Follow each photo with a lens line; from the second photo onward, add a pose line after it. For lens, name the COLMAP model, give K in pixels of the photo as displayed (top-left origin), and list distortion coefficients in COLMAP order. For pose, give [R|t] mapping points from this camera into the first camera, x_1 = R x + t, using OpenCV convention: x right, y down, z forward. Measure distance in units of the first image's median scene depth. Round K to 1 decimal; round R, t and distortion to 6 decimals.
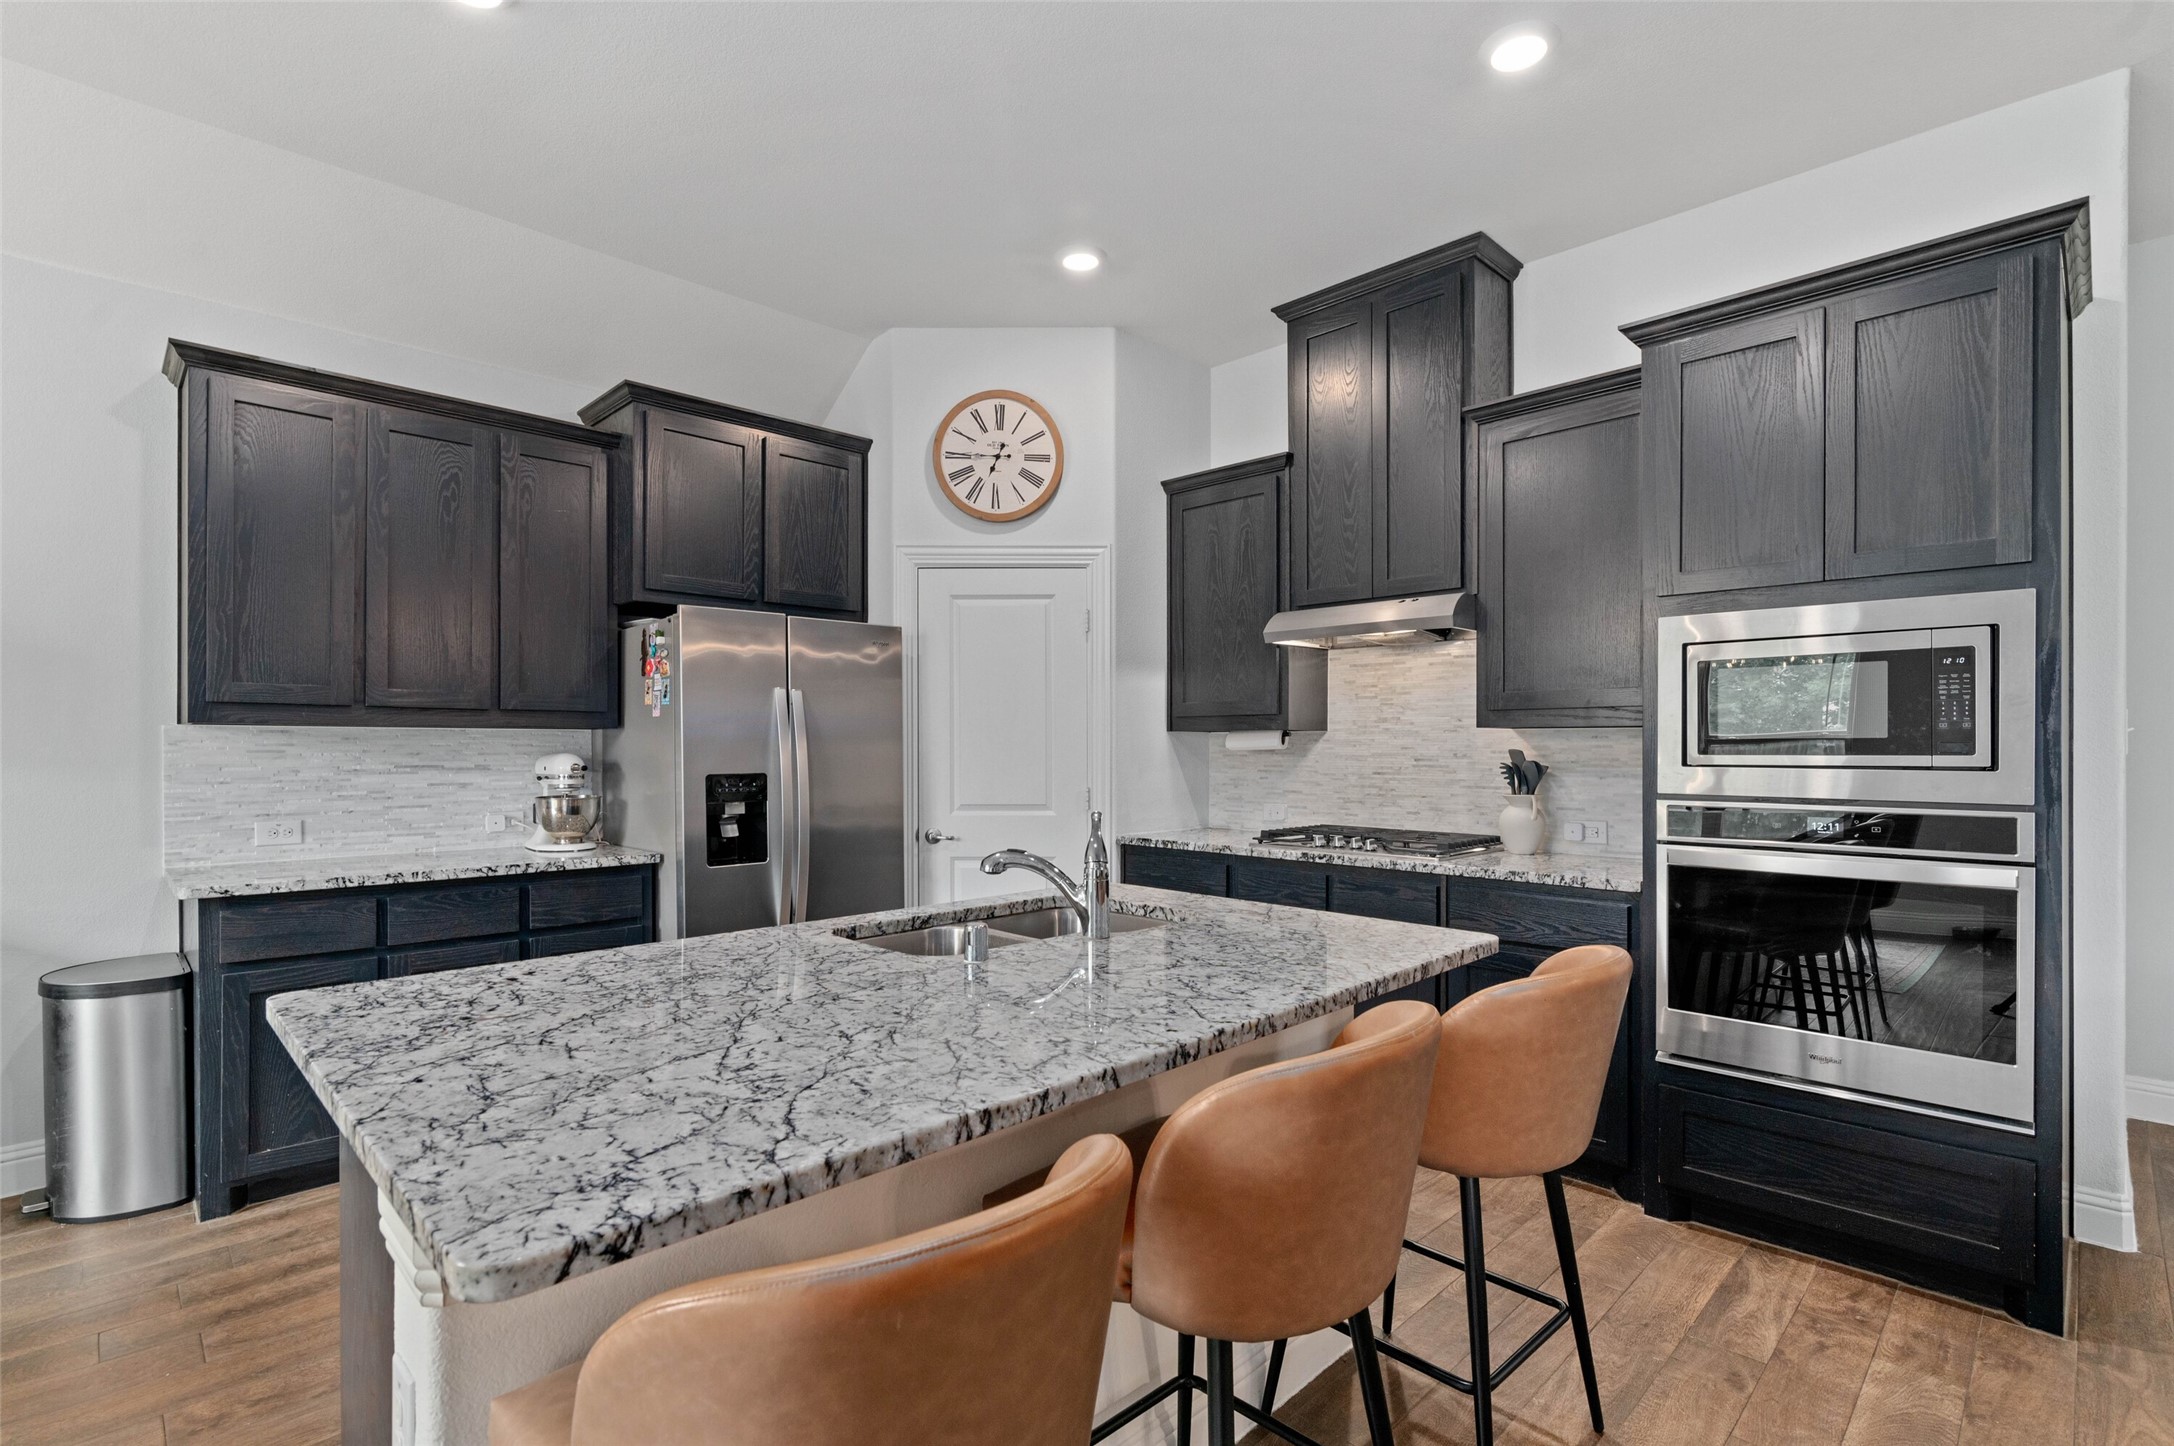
lens RADIAL K [[1022.1, 0, 1082.1], [0, 1022.1, 743.8], [0, 0, 1]] dist [-0.001028, -0.000057]
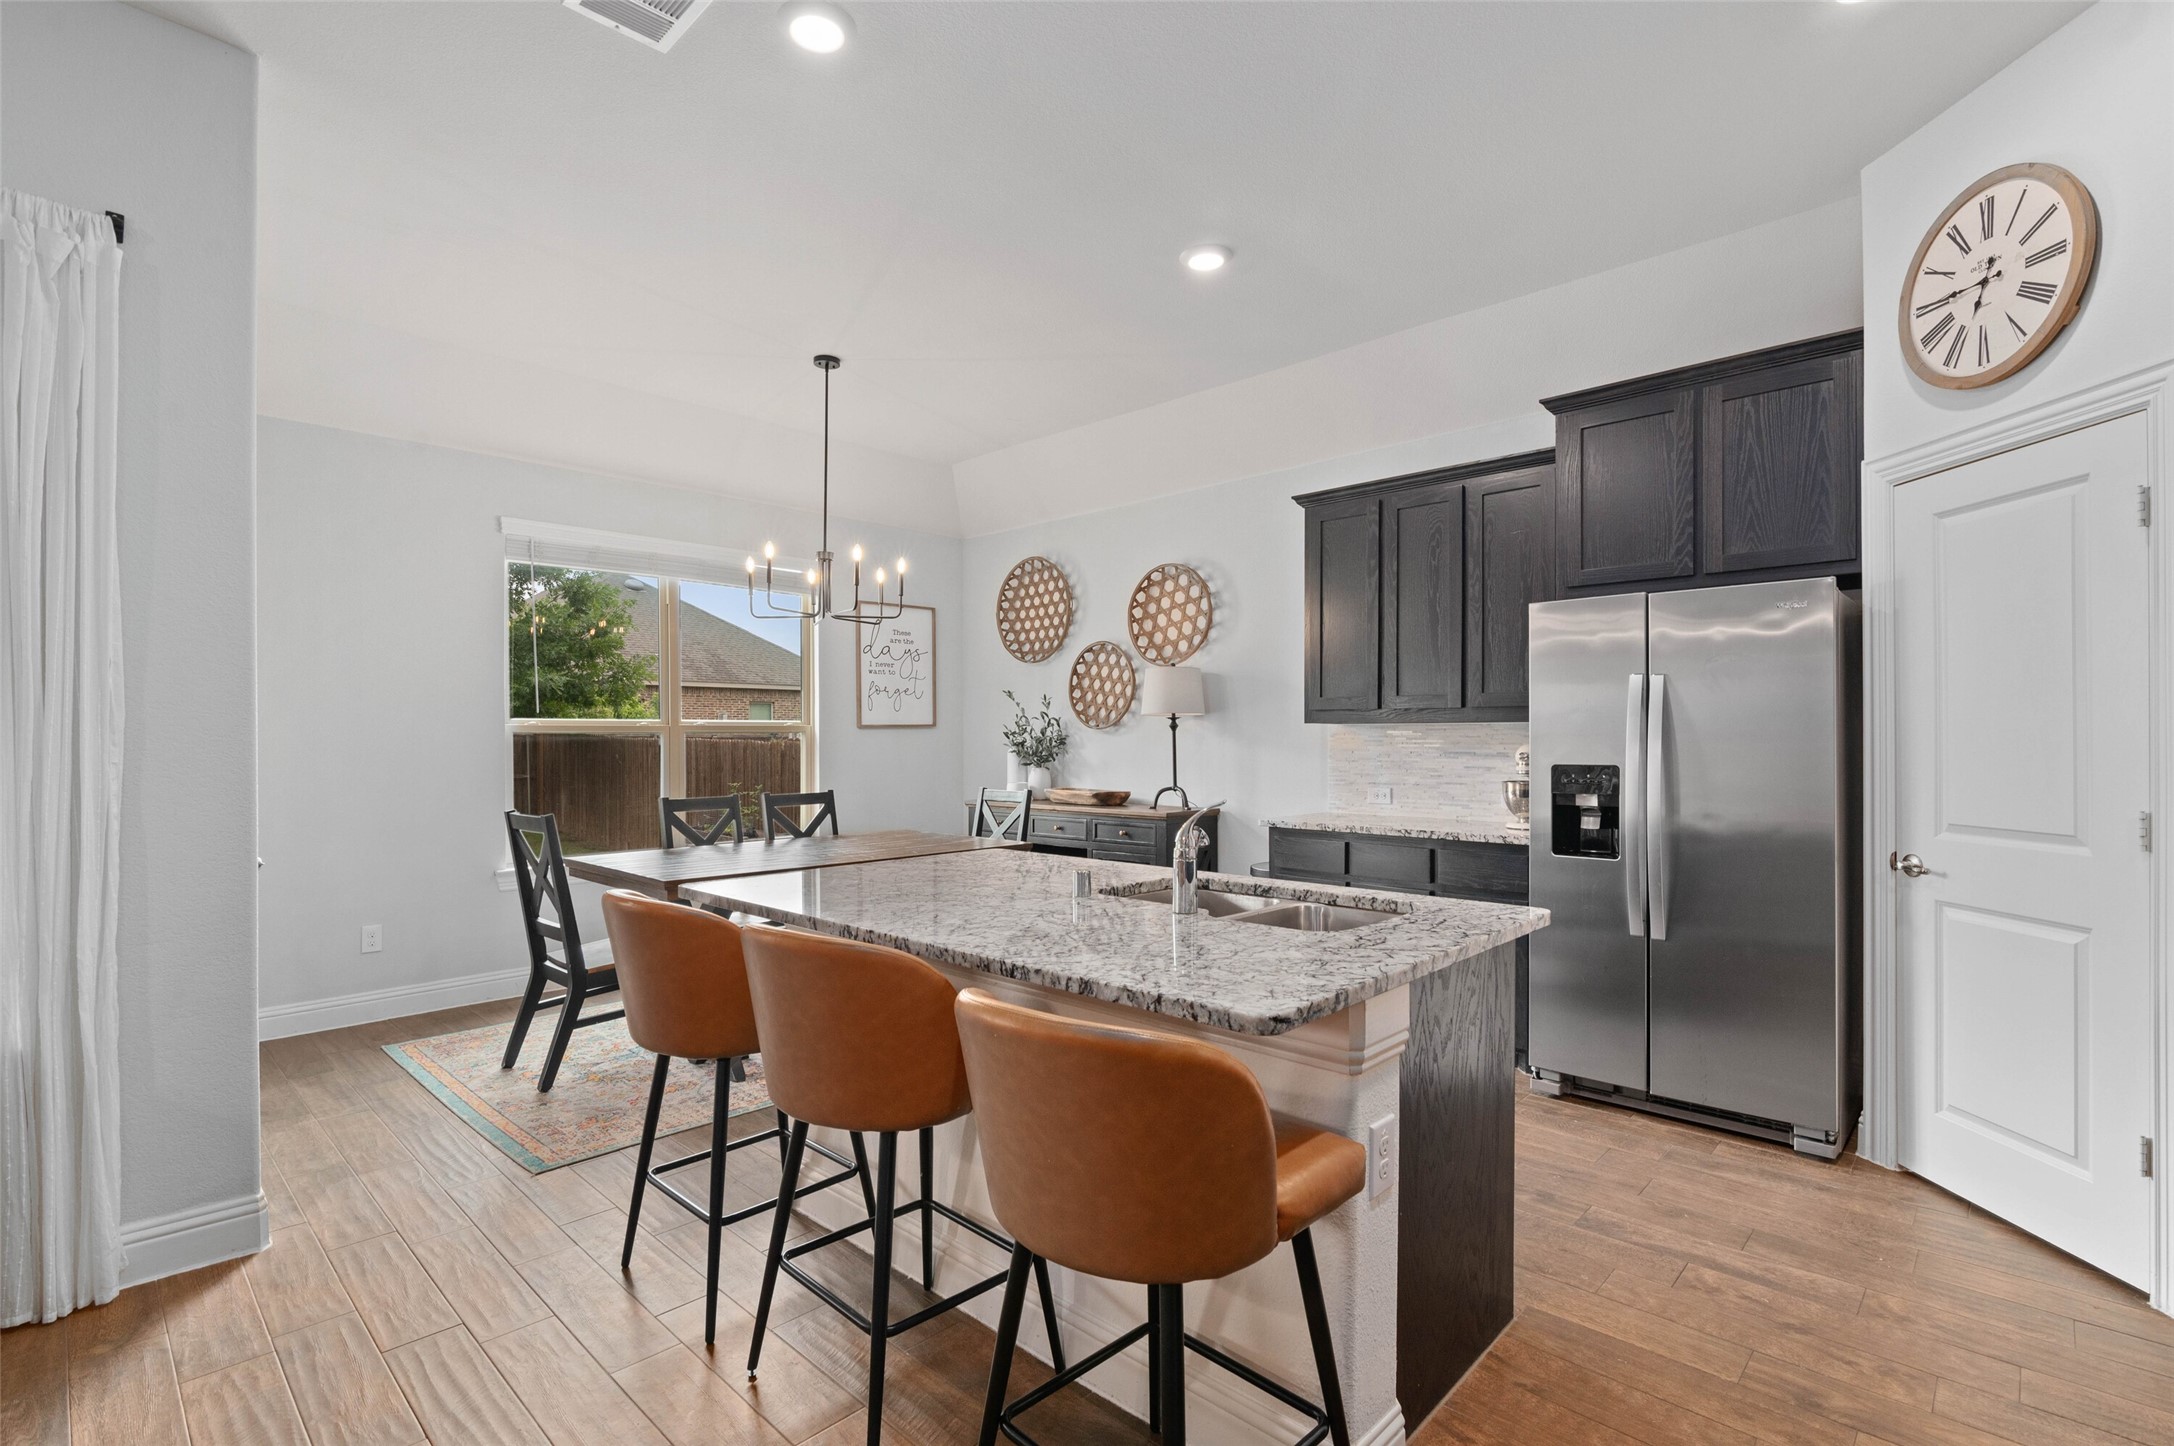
lens RADIAL K [[1012.9, 0, 1083.7], [0, 1012.9, 731.6], [0, 0, 1]] dist [-0.000758, 0.000146]
pose [[0.018727, -0.005477, -0.999810, 0.620050], [0.003902, 0.999978, -0.005405, 0.000269], [0.999817, -0.003800, 0.018748, 0.493049]]
